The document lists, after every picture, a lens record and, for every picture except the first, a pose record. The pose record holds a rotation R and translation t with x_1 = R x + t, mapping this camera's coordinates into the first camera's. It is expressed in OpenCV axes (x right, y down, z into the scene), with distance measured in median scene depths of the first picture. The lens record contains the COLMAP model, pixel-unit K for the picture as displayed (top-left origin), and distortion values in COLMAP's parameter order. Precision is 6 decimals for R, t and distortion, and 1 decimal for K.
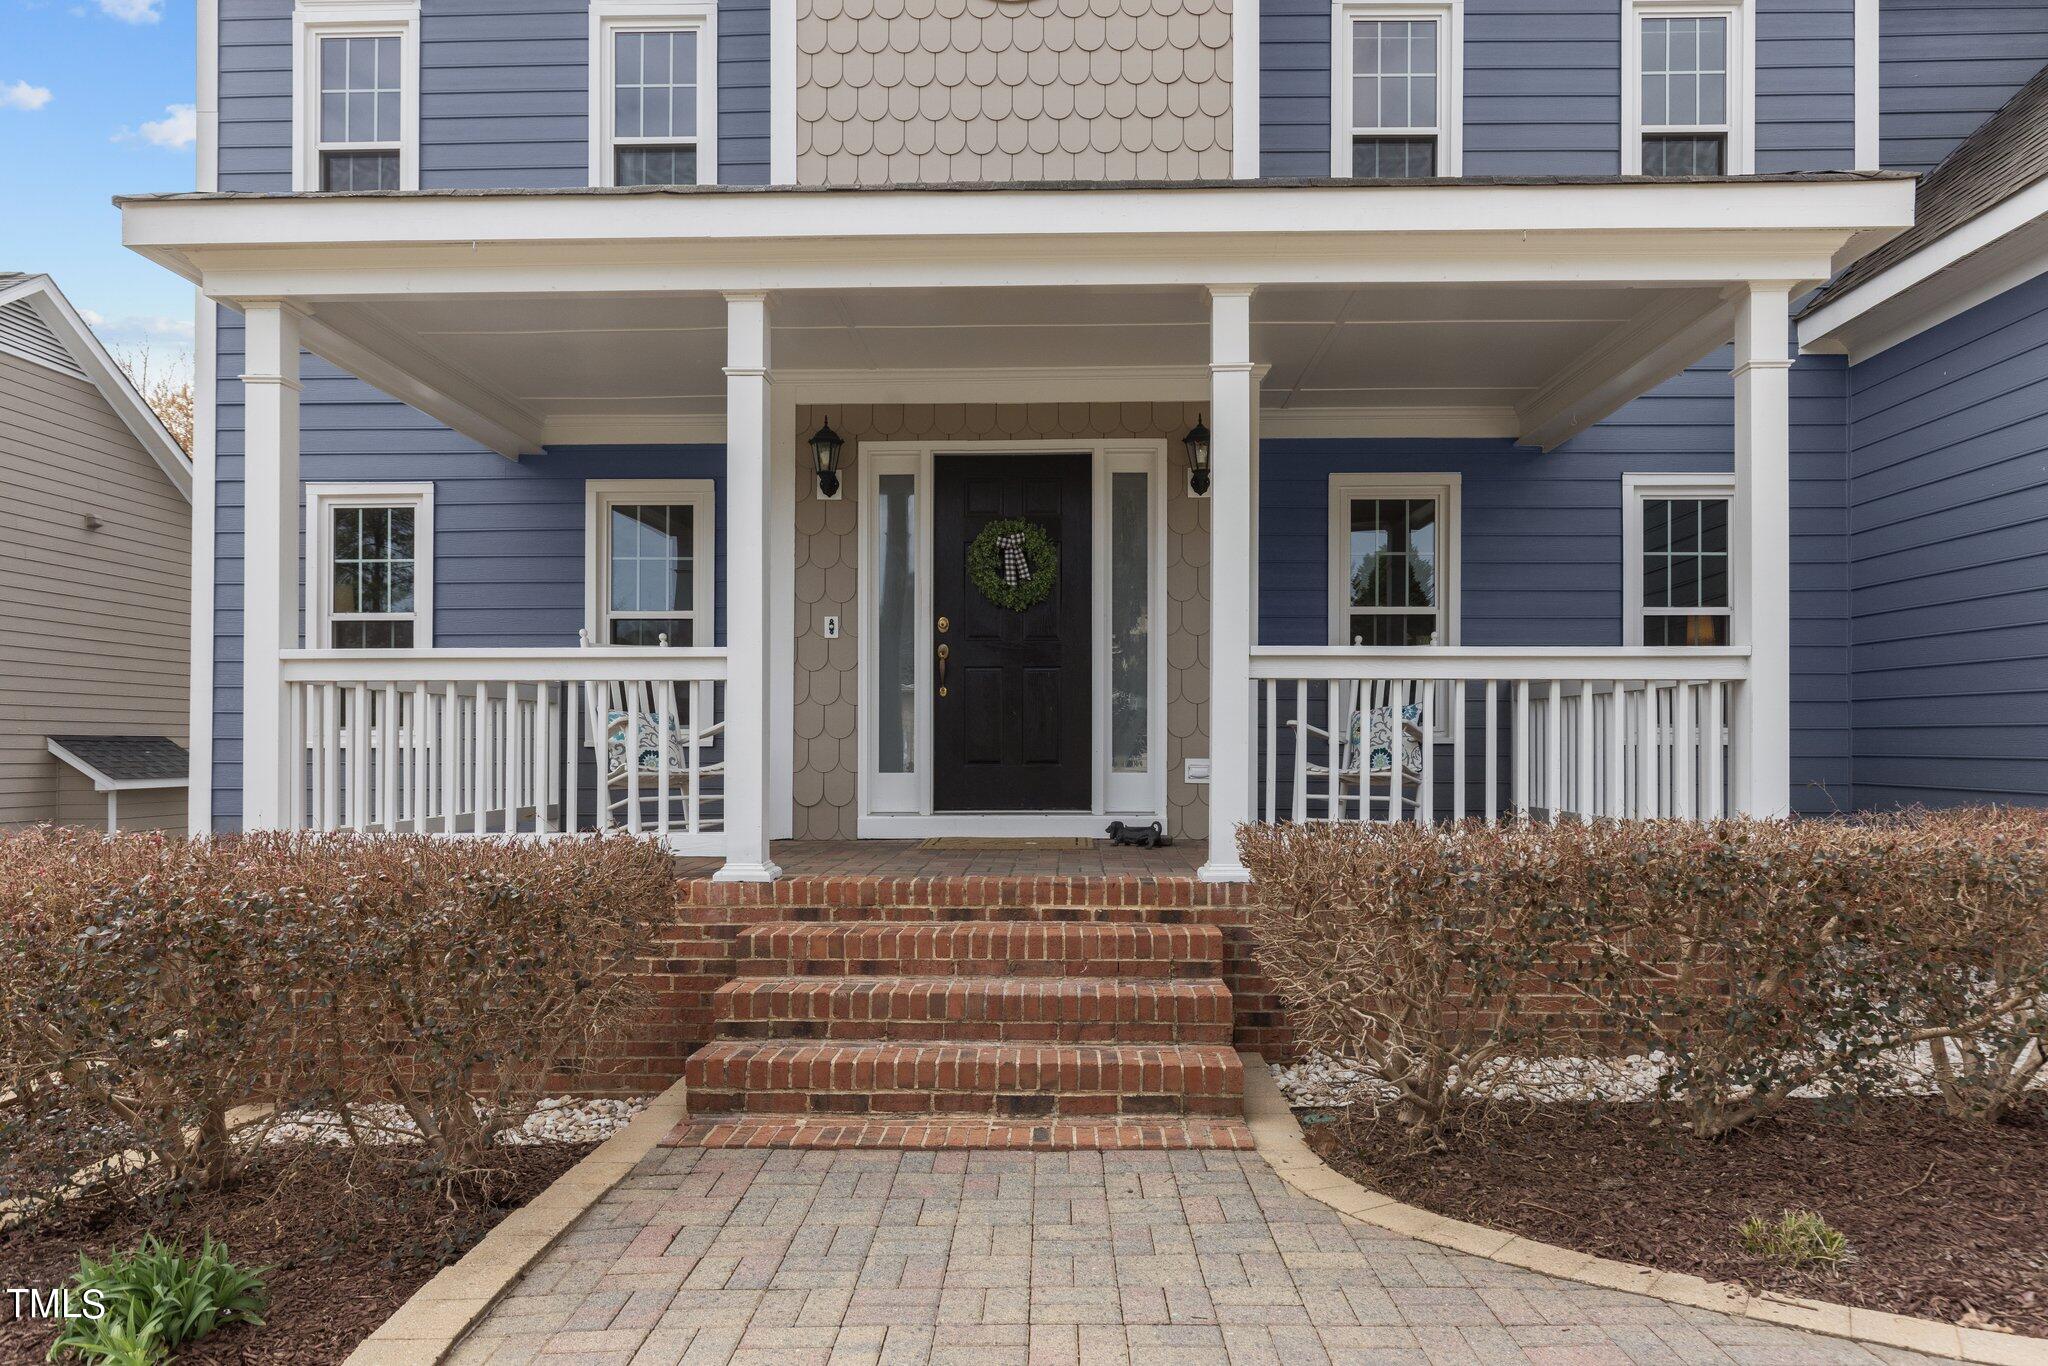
lens RADIAL K [[1300.5, 0, 1024.6], [0, 1300.5, 742.2], [0, 0, 1]] dist [0.001103, 0.000805]
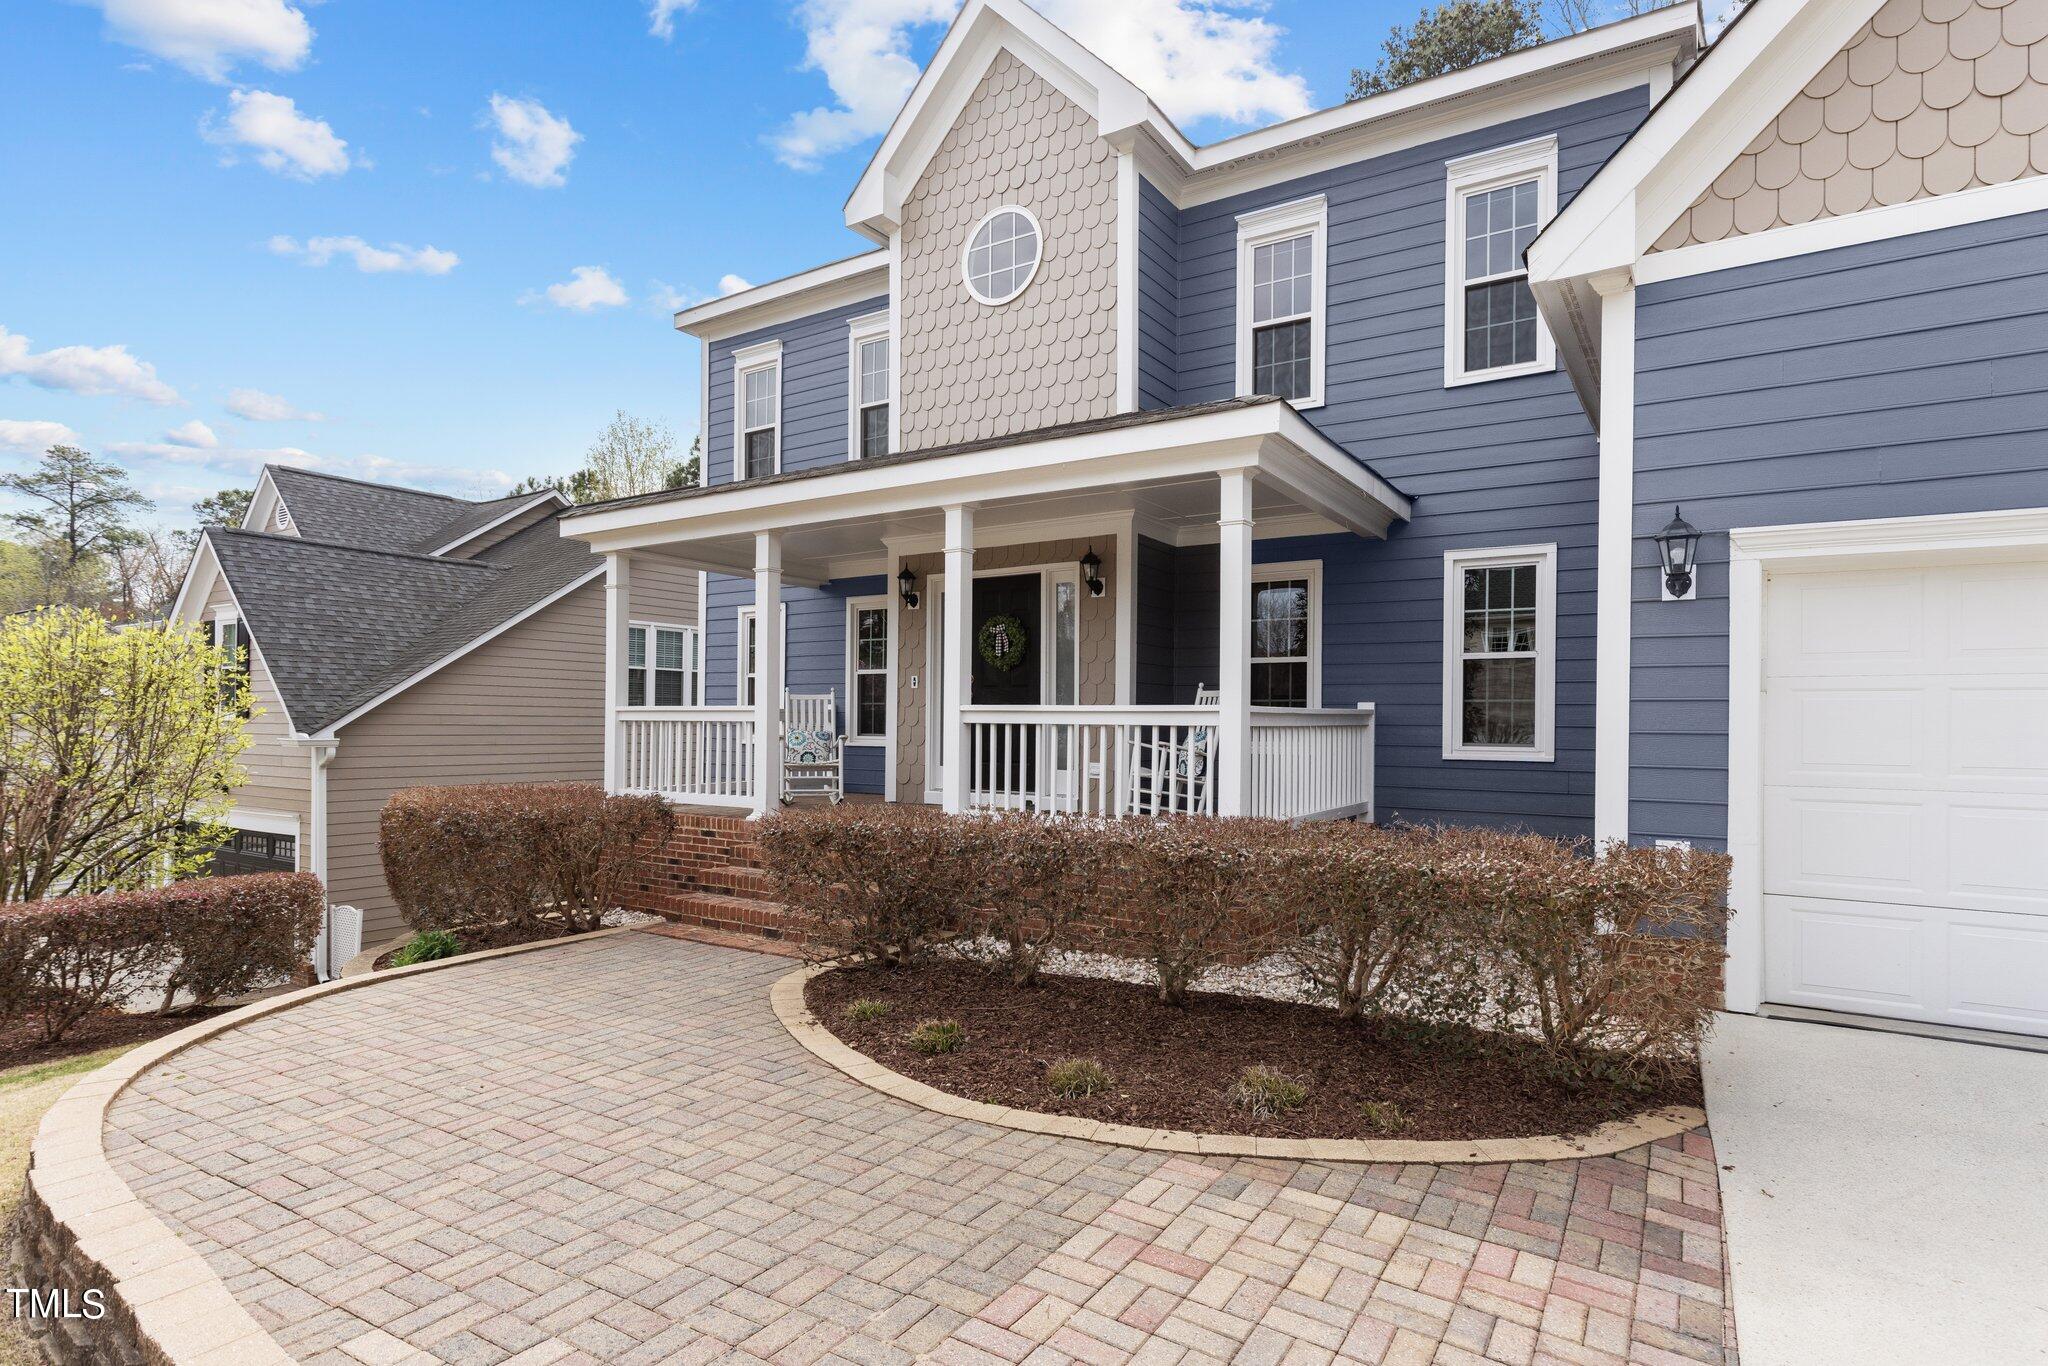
lens RADIAL K [[1070.0, 0, 1024.0], [0, 1070.0, 716.9], [0, 0, 1]] dist [0.001986, 0.000097]
pose [[0.852766, 0.003514, -0.522281, 0.909877], [-0.005771, 0.999980, -0.002695, -0.048159], [0.522261, 0.005312, 0.852769, -0.185771]]
